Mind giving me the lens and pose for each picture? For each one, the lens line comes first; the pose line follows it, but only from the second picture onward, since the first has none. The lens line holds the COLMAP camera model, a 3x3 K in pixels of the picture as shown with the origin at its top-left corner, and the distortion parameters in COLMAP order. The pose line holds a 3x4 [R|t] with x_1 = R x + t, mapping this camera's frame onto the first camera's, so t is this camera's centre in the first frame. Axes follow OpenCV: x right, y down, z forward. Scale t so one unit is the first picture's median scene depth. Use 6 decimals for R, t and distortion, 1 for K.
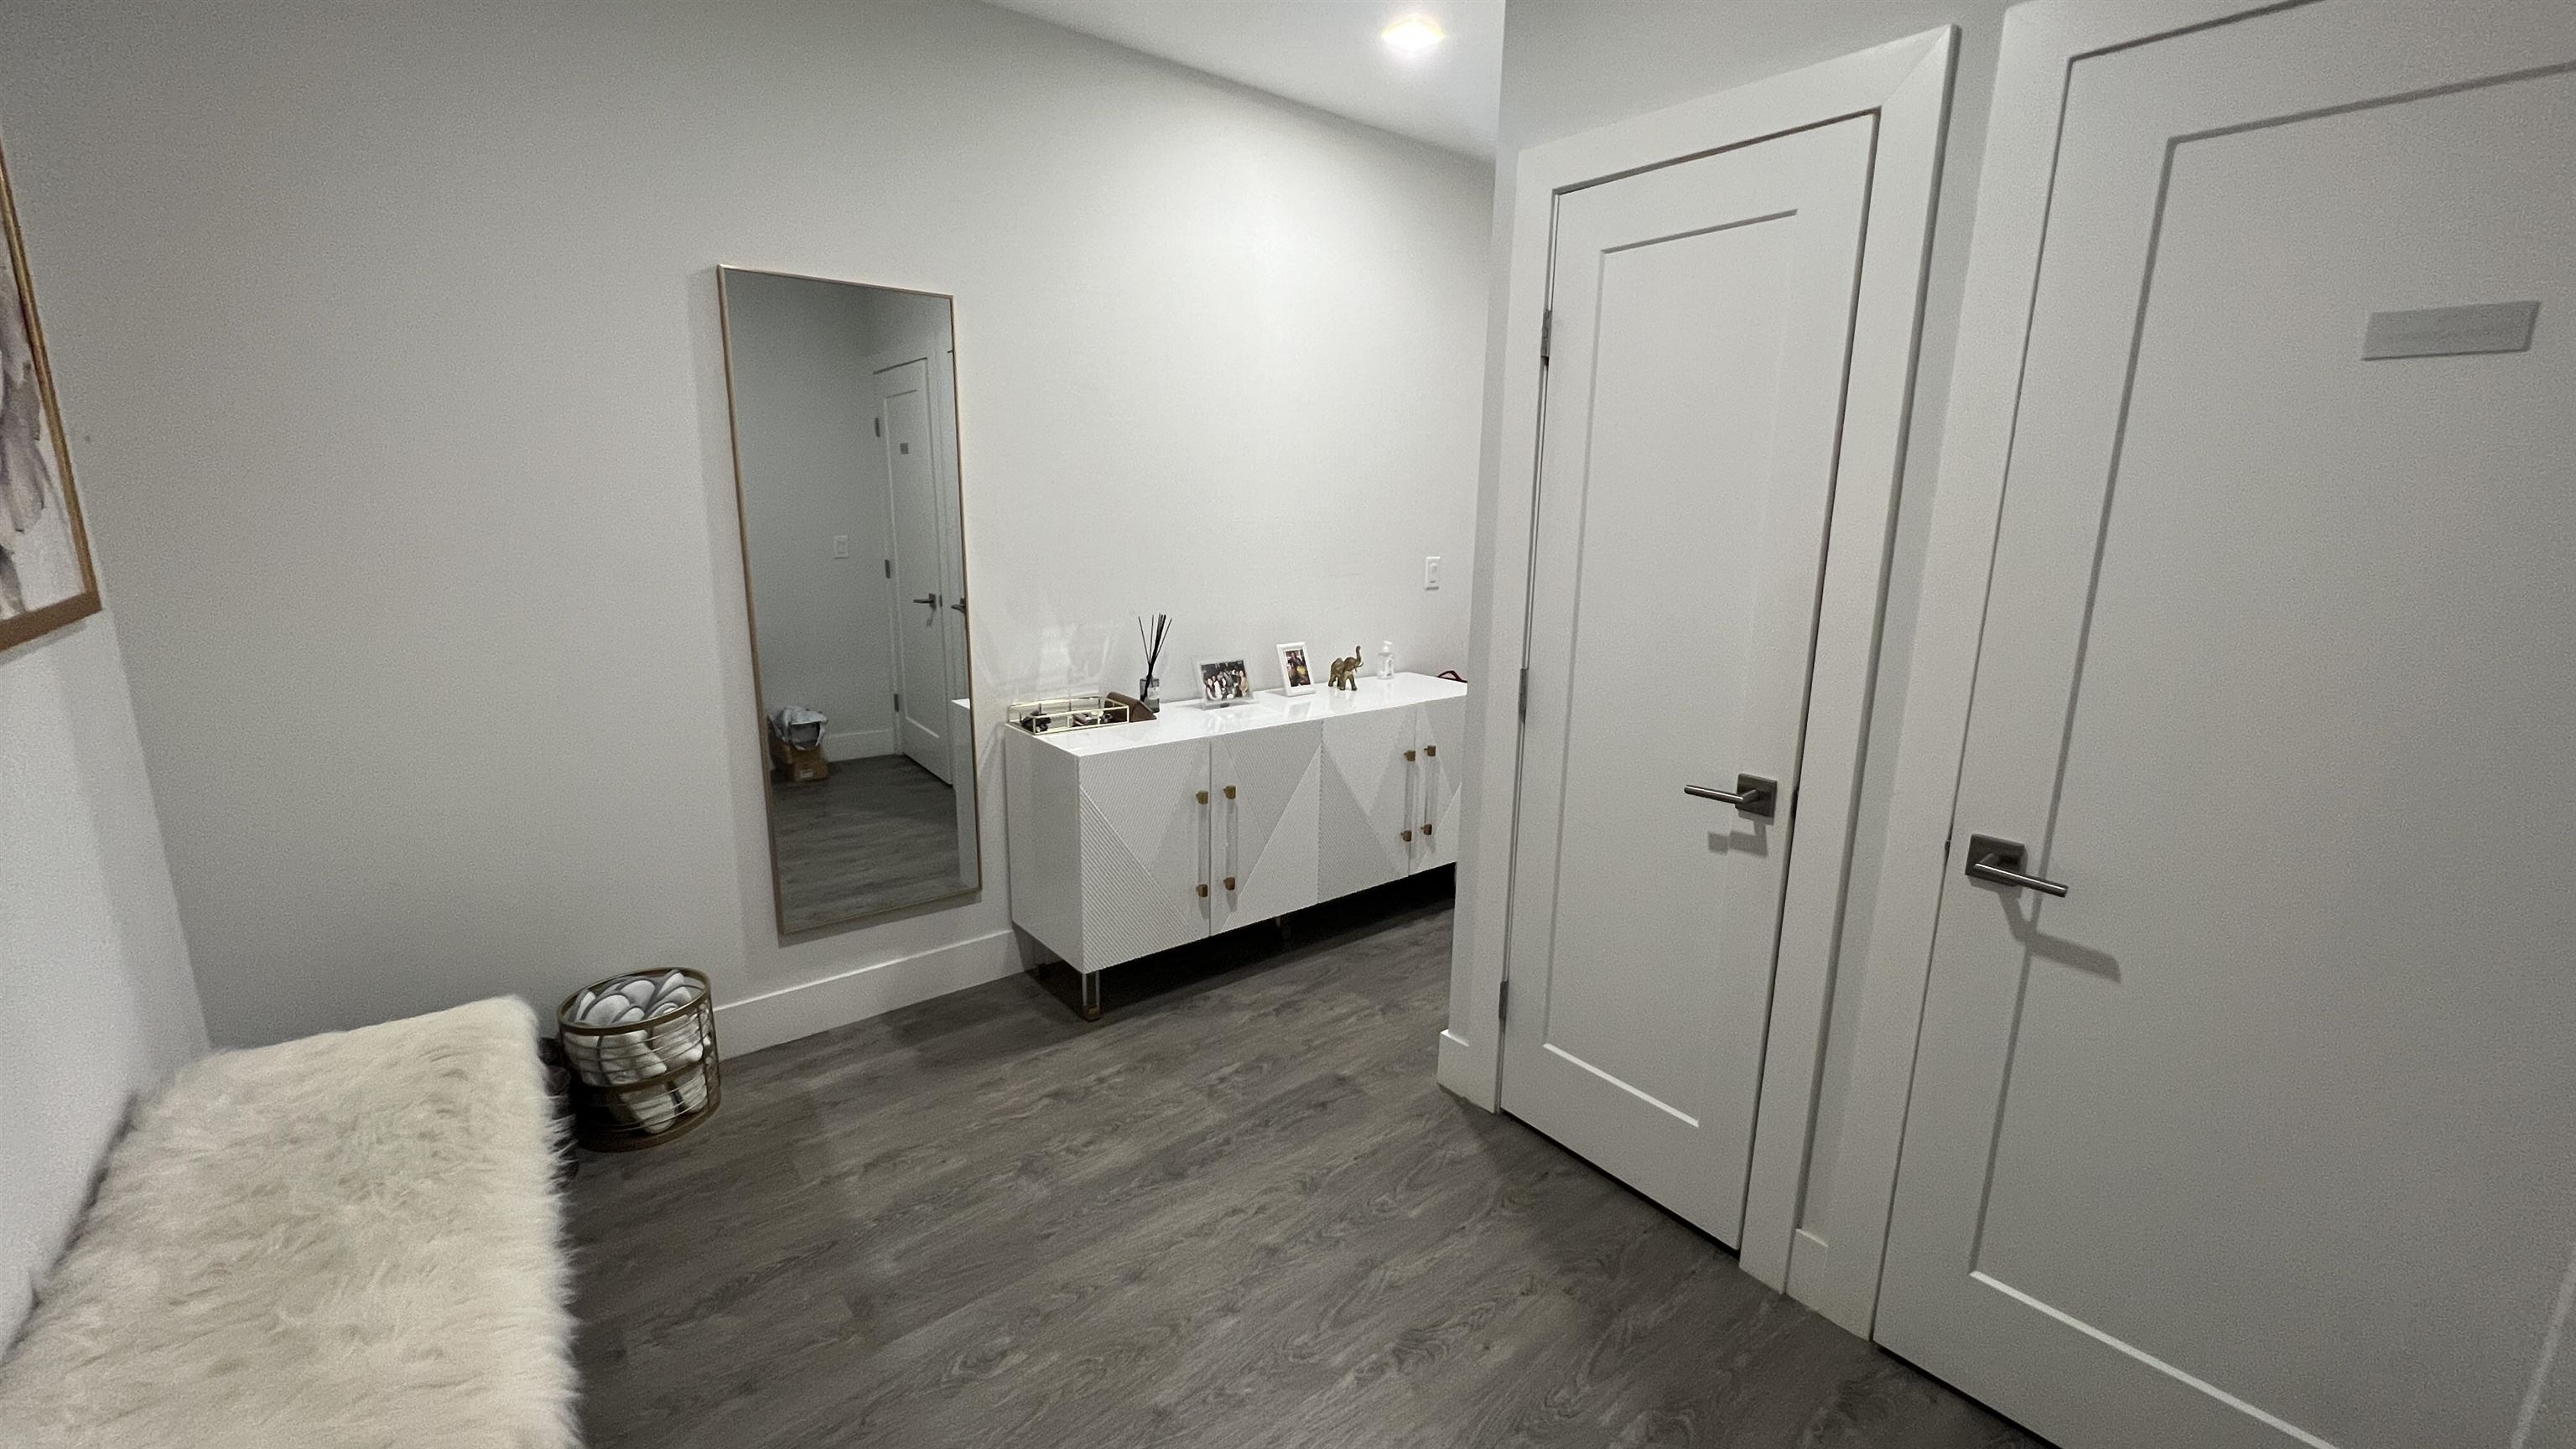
lens RADIAL K [[1033.9, 0, 1283.6], [0, 1033.9, 714.5], [0, 0, 1]] dist [-0.000508, 0.000039]
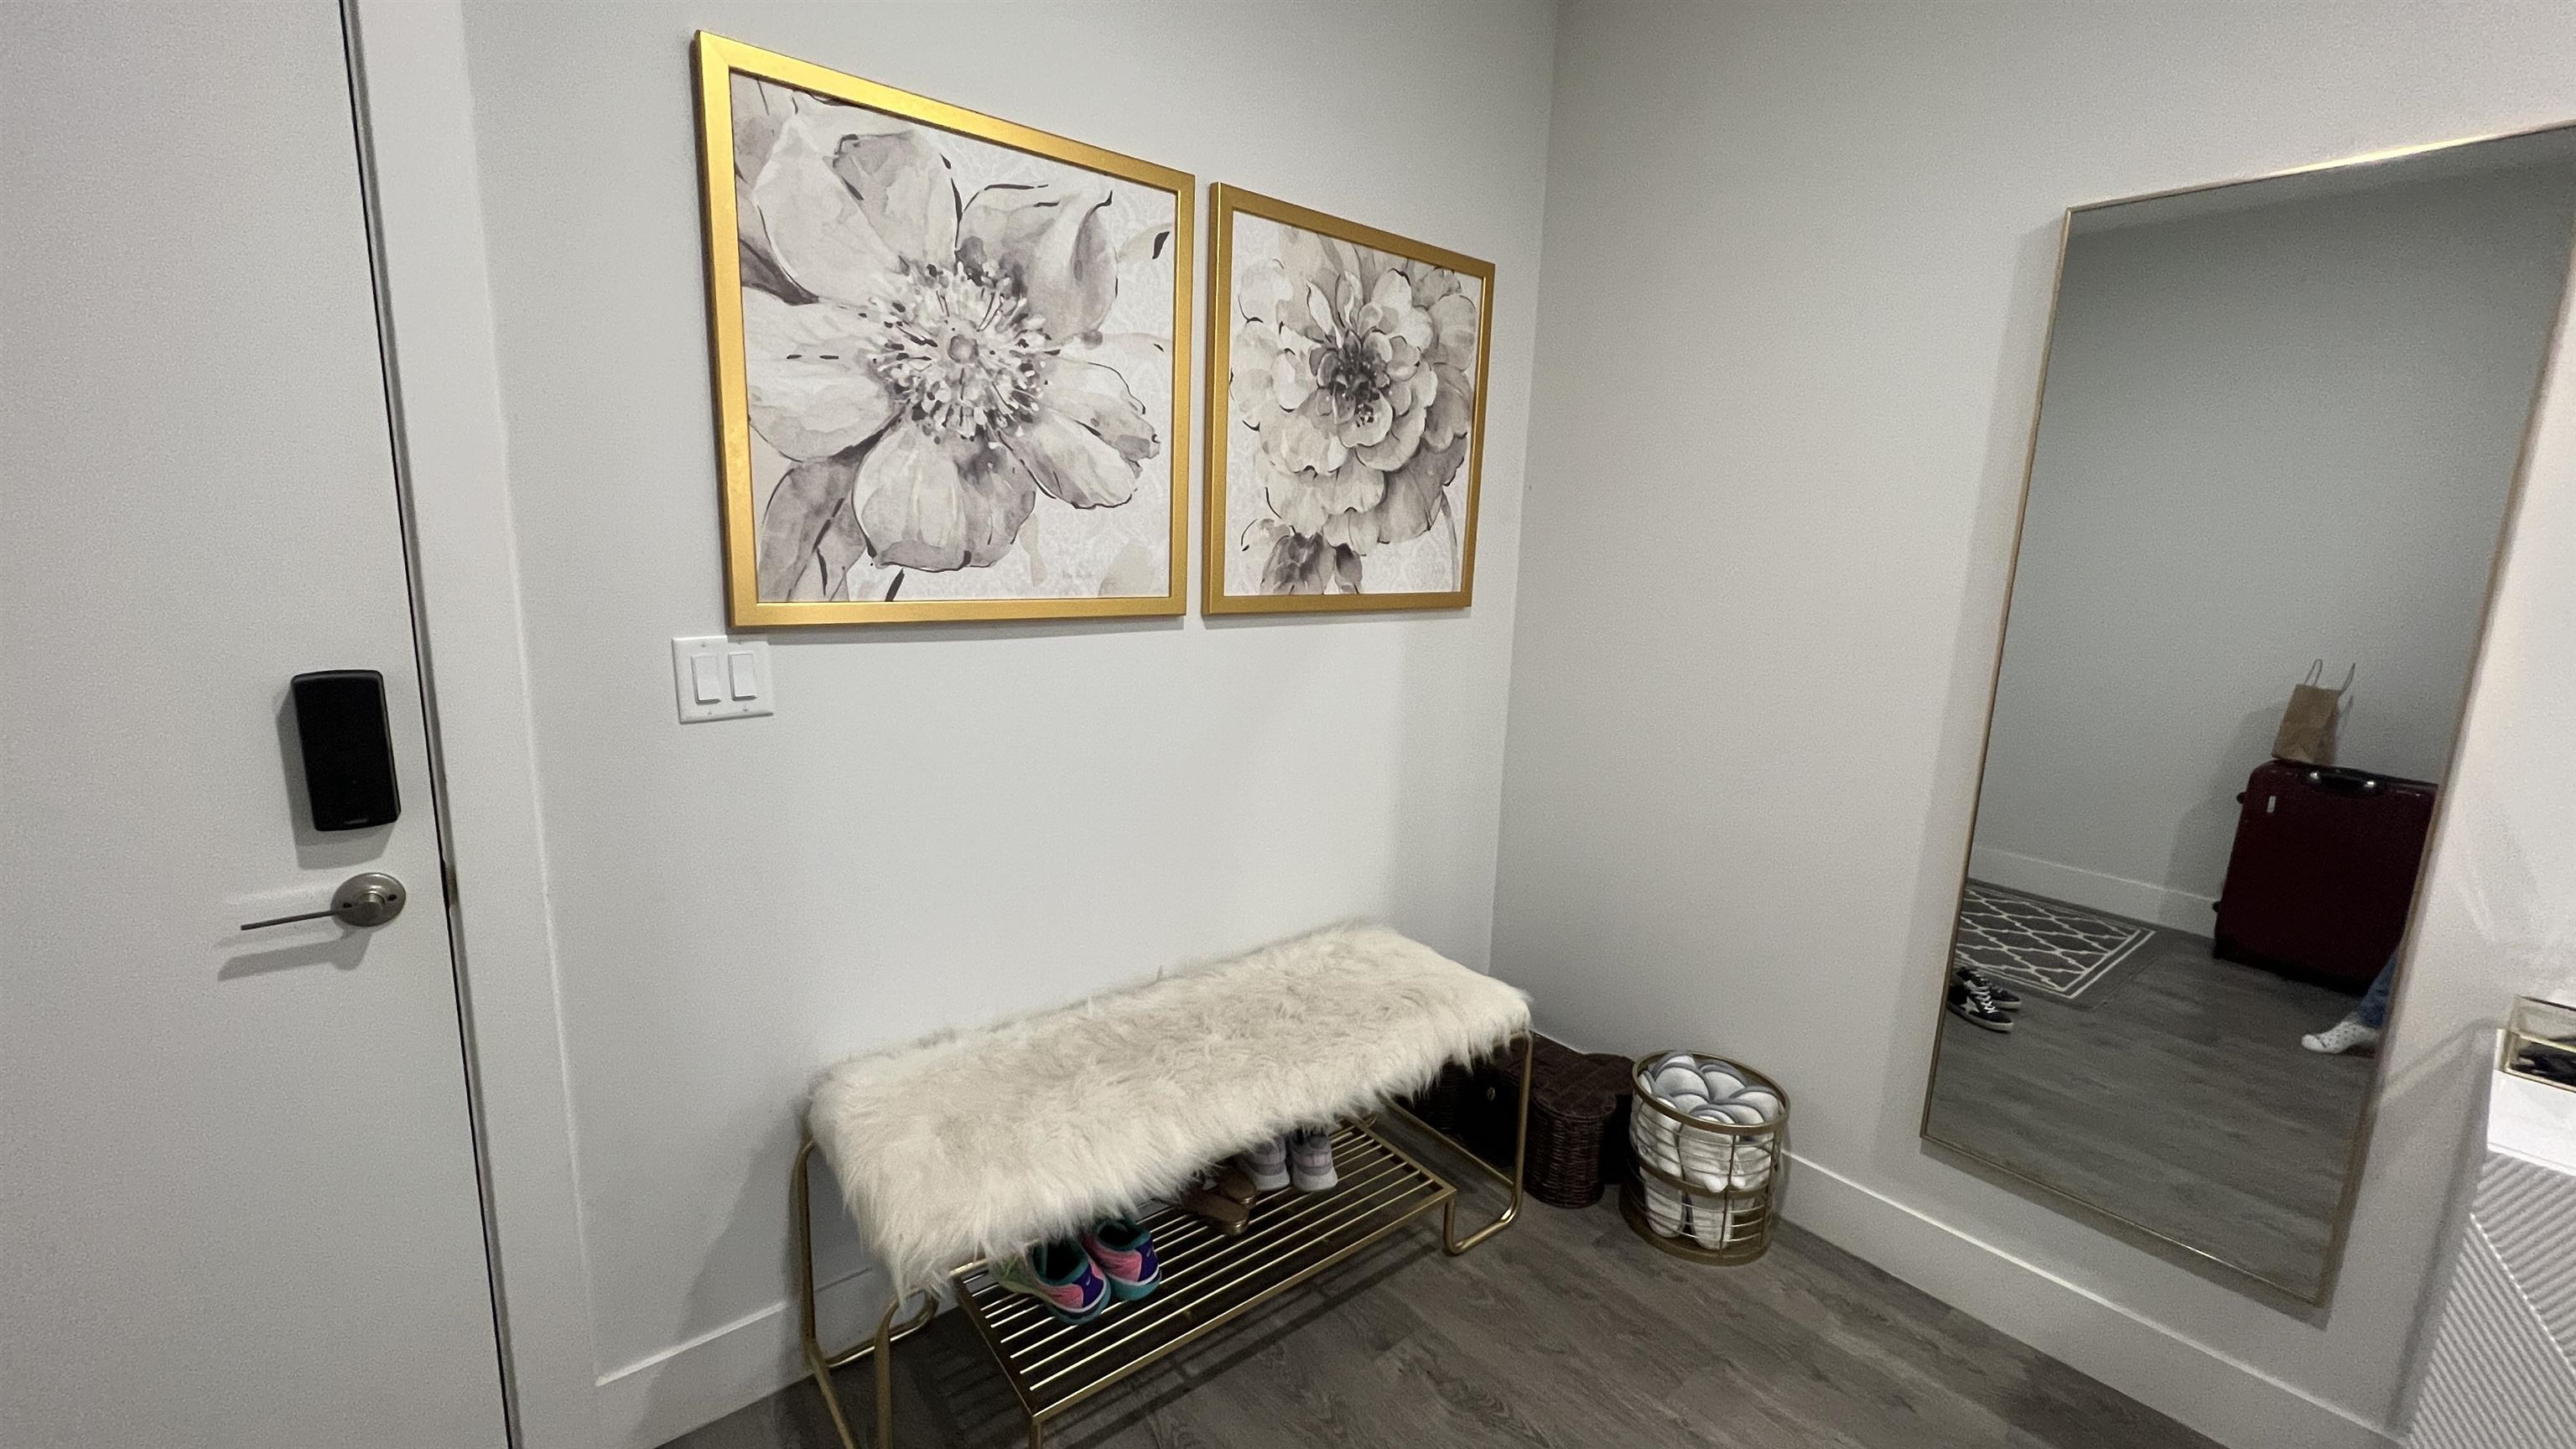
lens RADIAL K [[1033.9, 0, 1283.6], [0, 1033.9, 714.5], [0, 0, 1]] dist [-0.000508, 0.000039]
pose [[0.015693, 0.159229, -0.987117, 0.199991], [-0.239240, 0.959160, 0.150916, -0.082972], [0.970834, 0.233790, 0.053146, 0.534418]]
